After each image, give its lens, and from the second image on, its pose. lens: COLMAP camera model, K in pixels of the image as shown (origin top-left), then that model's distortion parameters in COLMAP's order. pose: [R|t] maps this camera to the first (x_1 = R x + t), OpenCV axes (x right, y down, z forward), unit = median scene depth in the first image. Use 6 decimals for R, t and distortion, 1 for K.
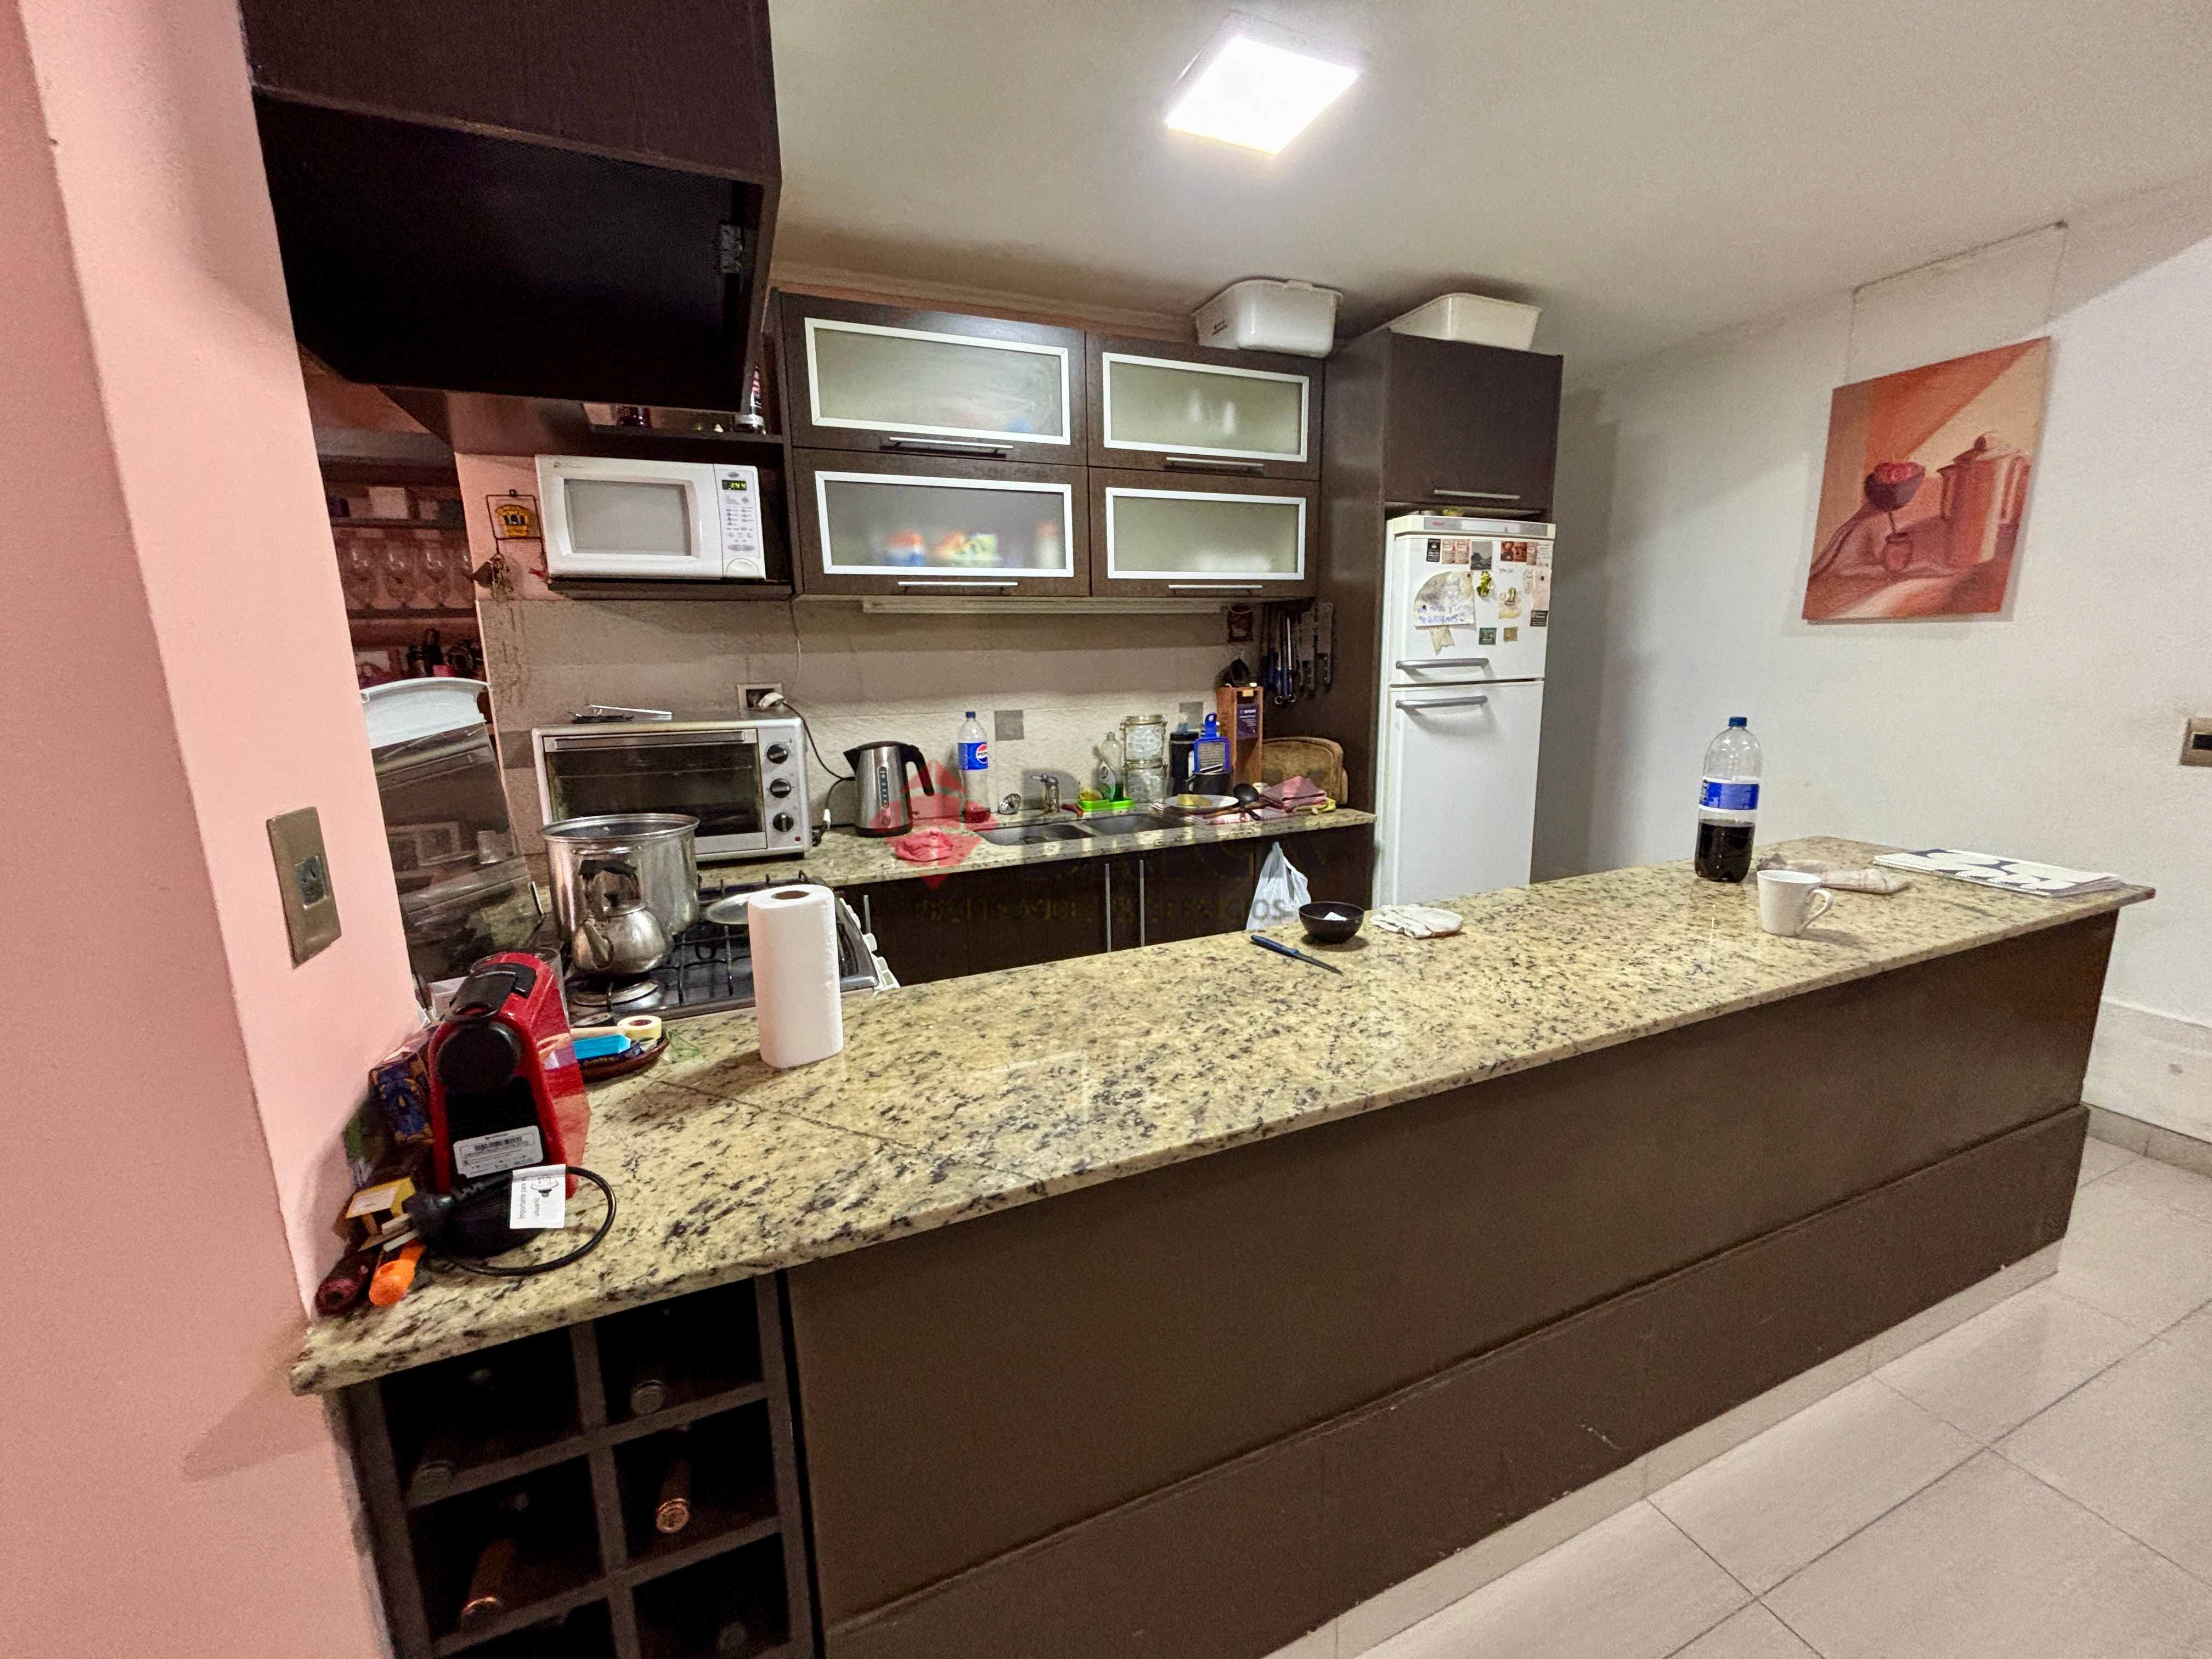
lens RADIAL K [[887.1, 0, 1106.8], [0, 887.1, 825.0], [0, 0, 1]] dist [-0.006391, 0.002159]
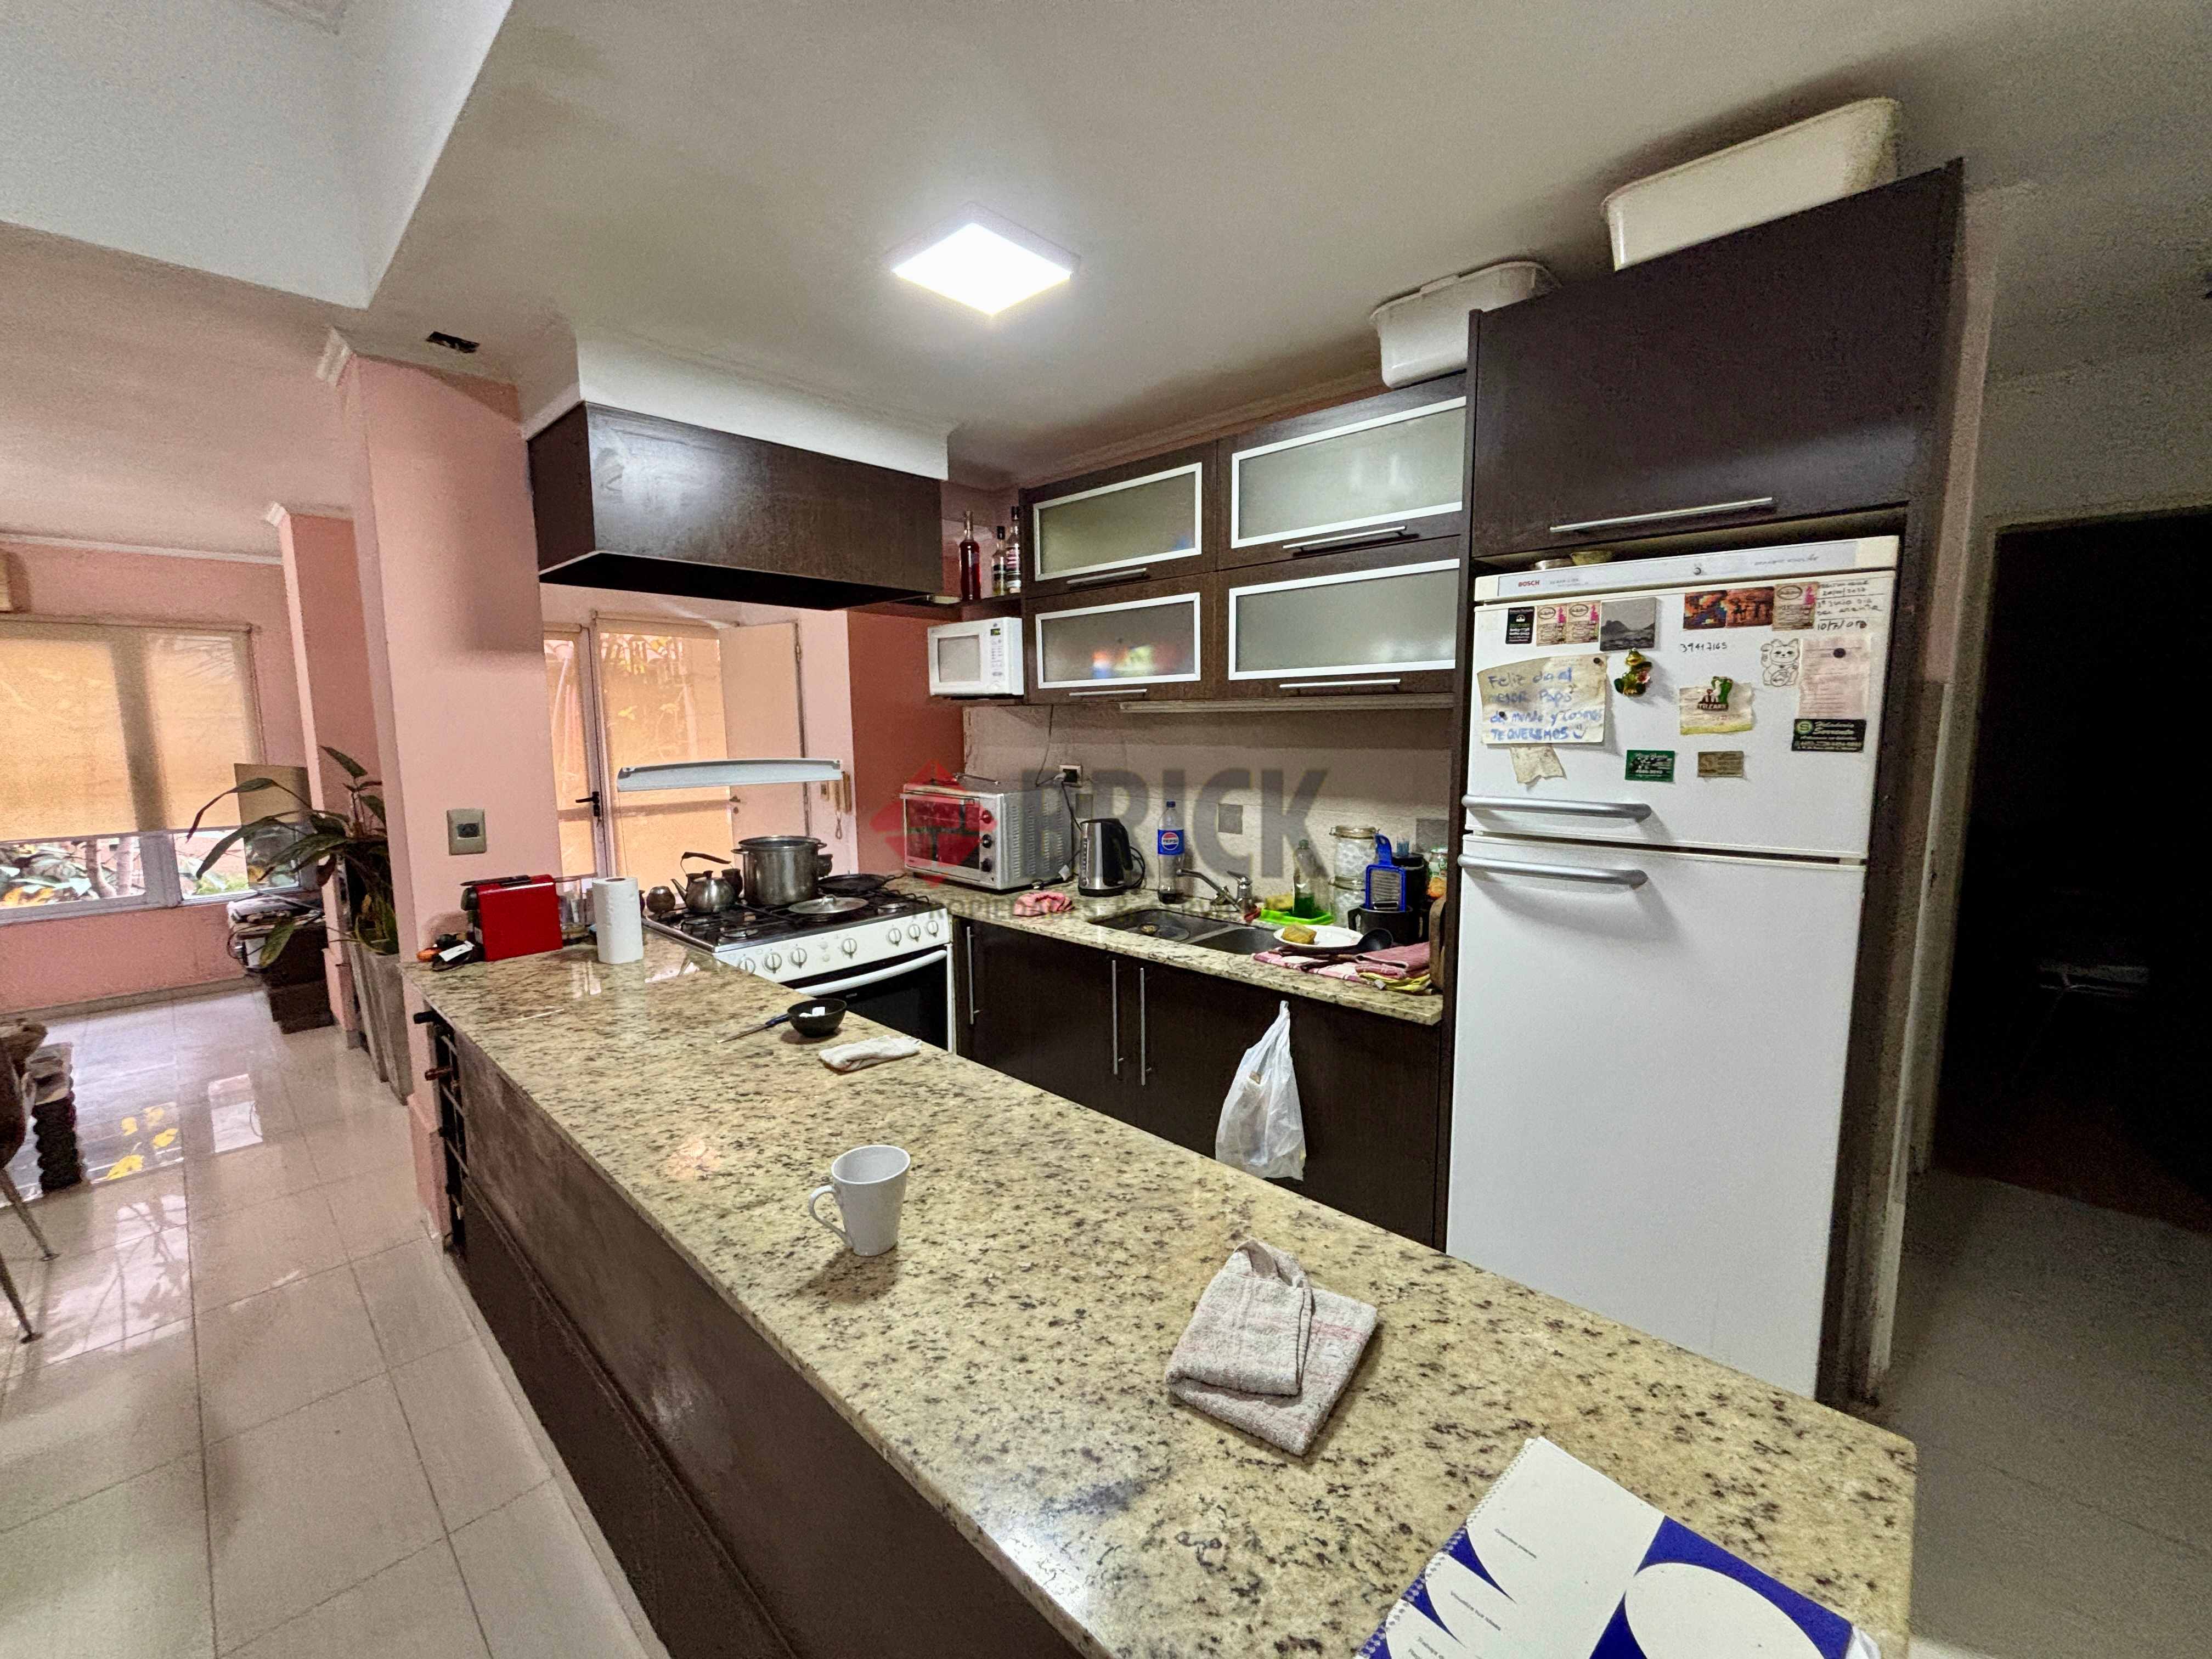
lens RADIAL K [[887.1, 0, 1107.7], [0, 887.1, 829.2], [0, 0, 1]] dist [-0.006391, 0.002159]
pose [[0.402449, 0.133689, -0.905628, 0.858366], [-0.169540, 0.983050, 0.069777, -0.166775], [0.899606, 0.125458, 0.418293, 0.504728]]
